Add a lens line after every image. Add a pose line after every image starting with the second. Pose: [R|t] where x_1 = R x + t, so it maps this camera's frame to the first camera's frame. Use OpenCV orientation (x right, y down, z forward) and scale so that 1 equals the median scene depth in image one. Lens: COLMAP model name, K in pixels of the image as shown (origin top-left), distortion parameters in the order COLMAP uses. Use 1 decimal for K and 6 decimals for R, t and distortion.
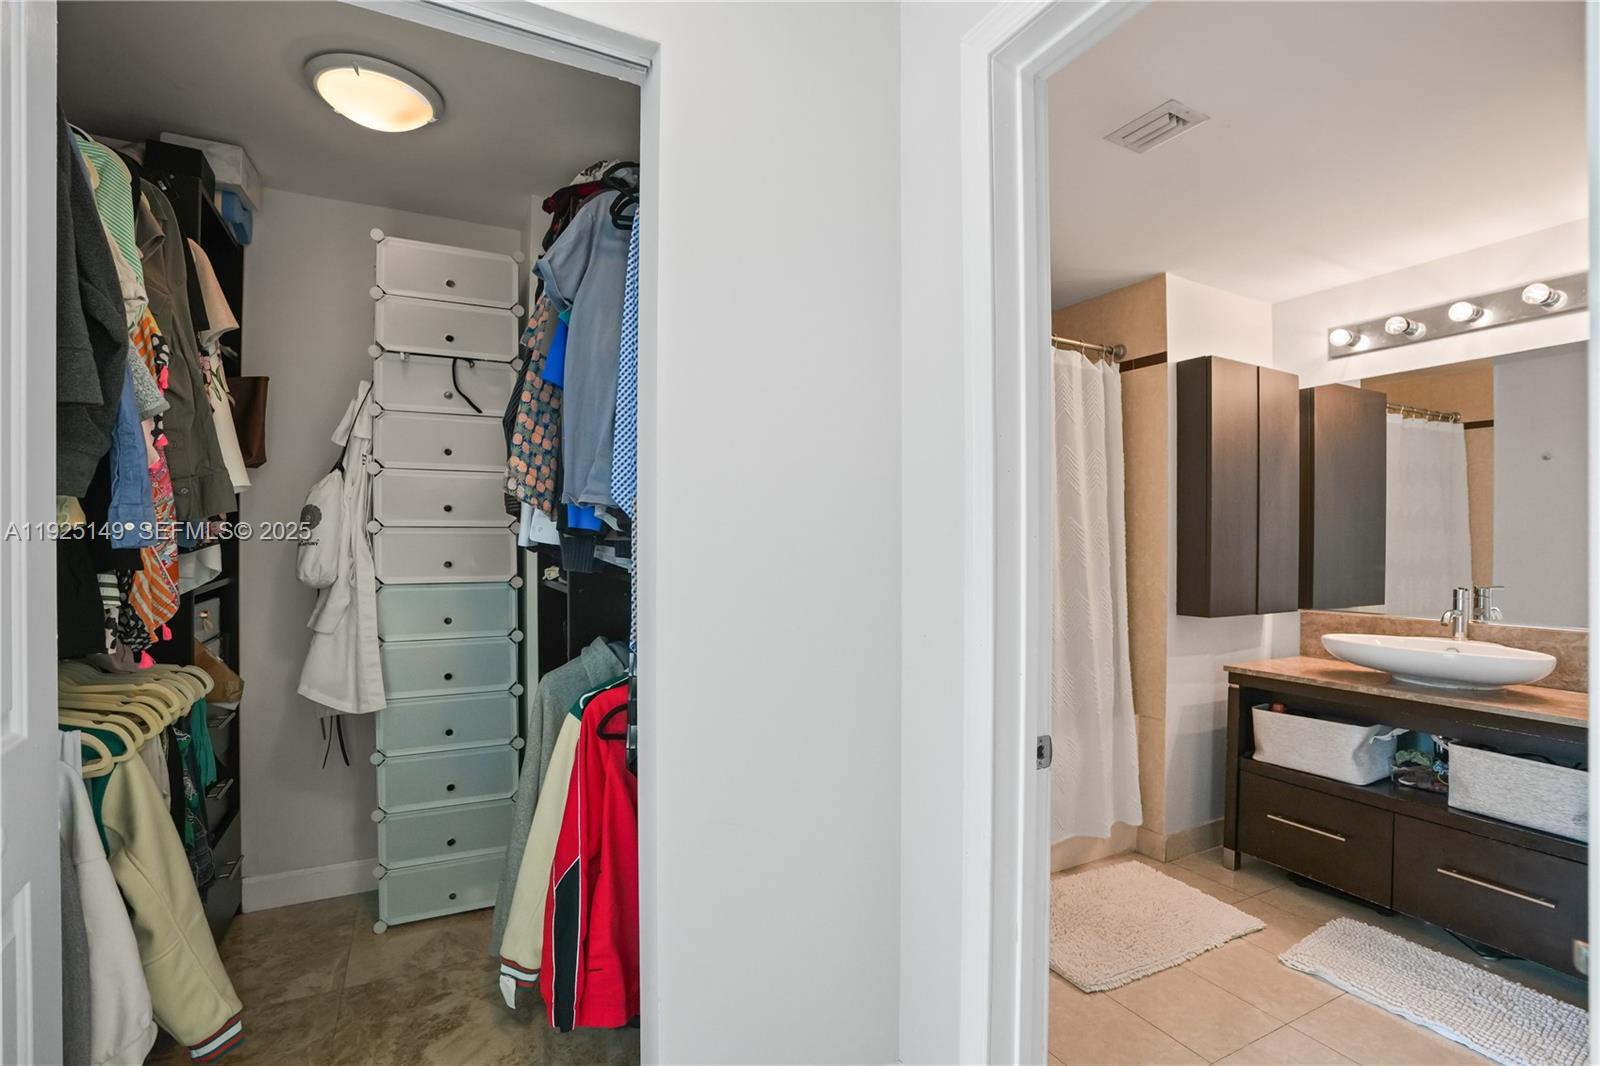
lens RADIAL K [[752.2, 0, 800.0], [0, 752.2, 533.0], [0, 0, 1]] dist [-0.071565, 0.035014]
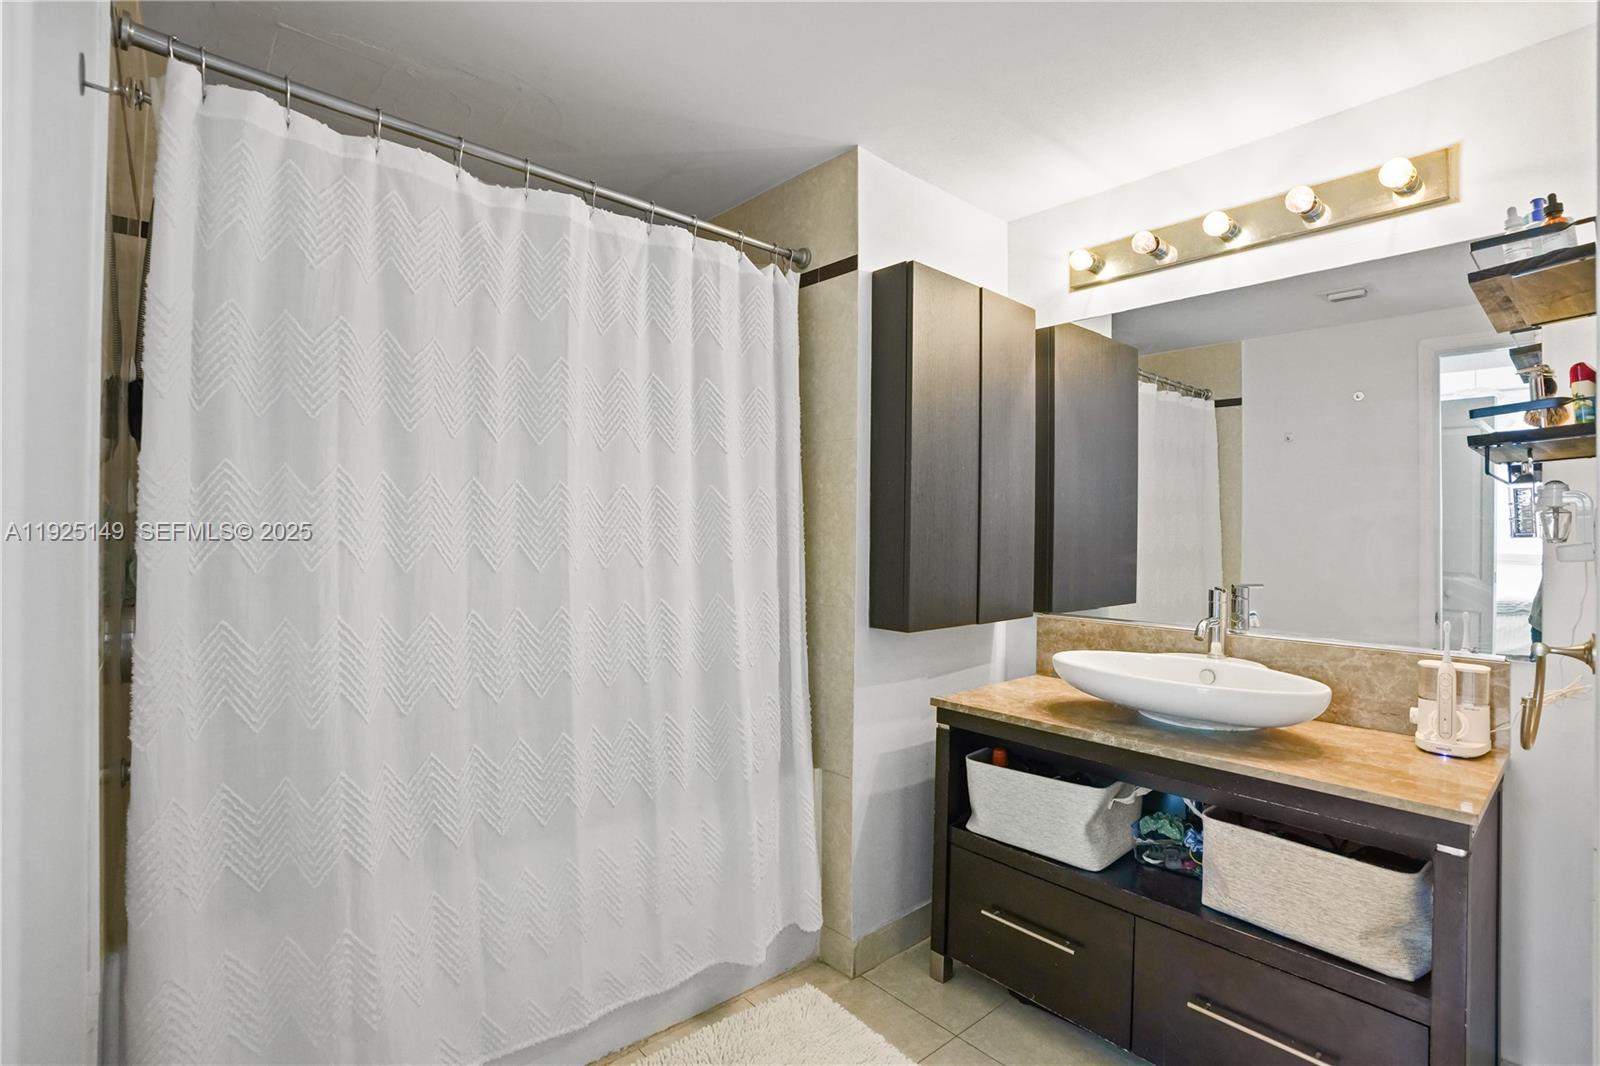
lens RADIAL K [[752.2, 0, 800.0], [0, 752.2, 533.0], [0, 0, 1]] dist [-0.071565, 0.035014]
pose [[0.972174, 0.000053, 0.234260, 0.281126], [-0.001247, 0.999987, 0.004951, 0.017092], [-0.234257, -0.005105, 0.972161, 0.324677]]
